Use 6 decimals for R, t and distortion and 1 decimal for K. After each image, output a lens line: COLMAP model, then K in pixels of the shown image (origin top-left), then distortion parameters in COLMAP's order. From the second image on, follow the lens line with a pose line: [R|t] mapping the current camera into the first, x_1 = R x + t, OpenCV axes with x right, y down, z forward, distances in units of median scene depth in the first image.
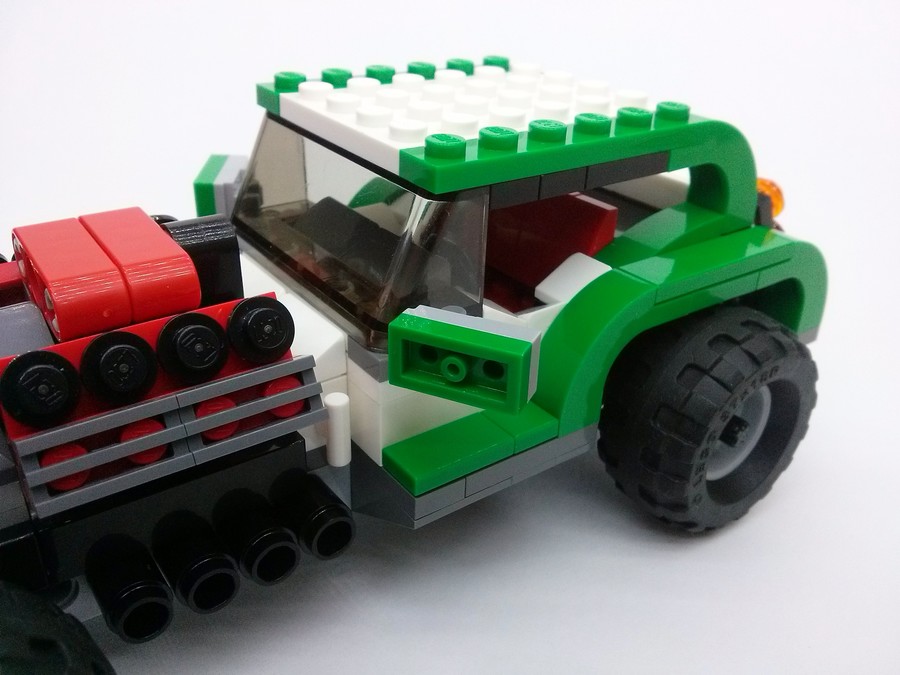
lens RADIAL K [[841.8, 0, 456.3], [0, 841.8, 335.4], [0, 0, 1]] dist [0.000972, 0.000000]
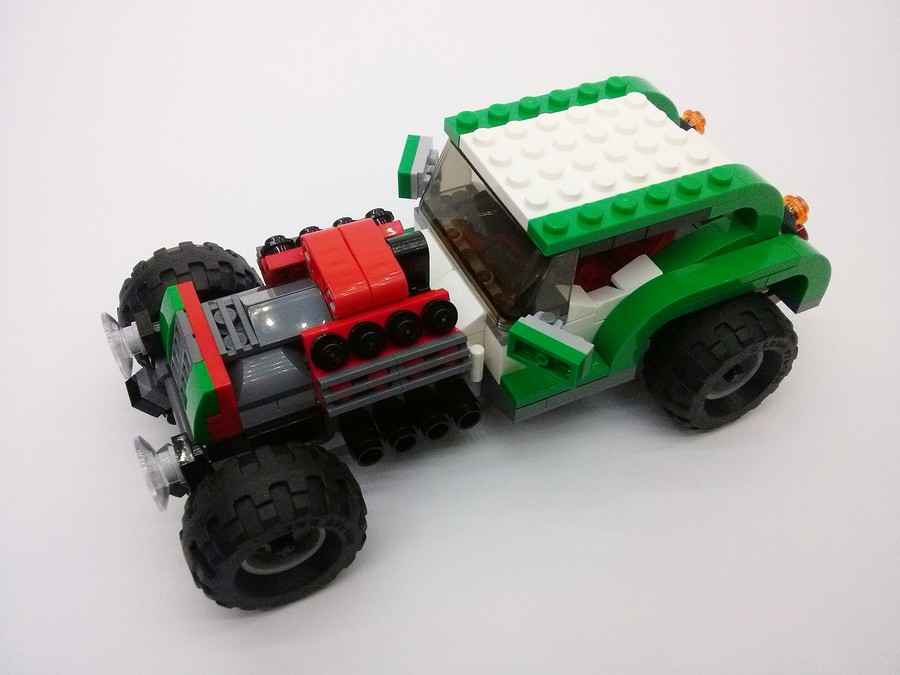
lens RADIAL K [[875.7, 0, 448.1], [0, 875.7, 344.2], [0, 0, 1]] dist [-0.009045, 0.000000]
pose [[0.980437, 0.132660, -0.145409, 0.058800], [-0.076079, 0.936747, 0.341638, -0.553154], [0.181533, -0.323892, 0.928515, -0.694229]]
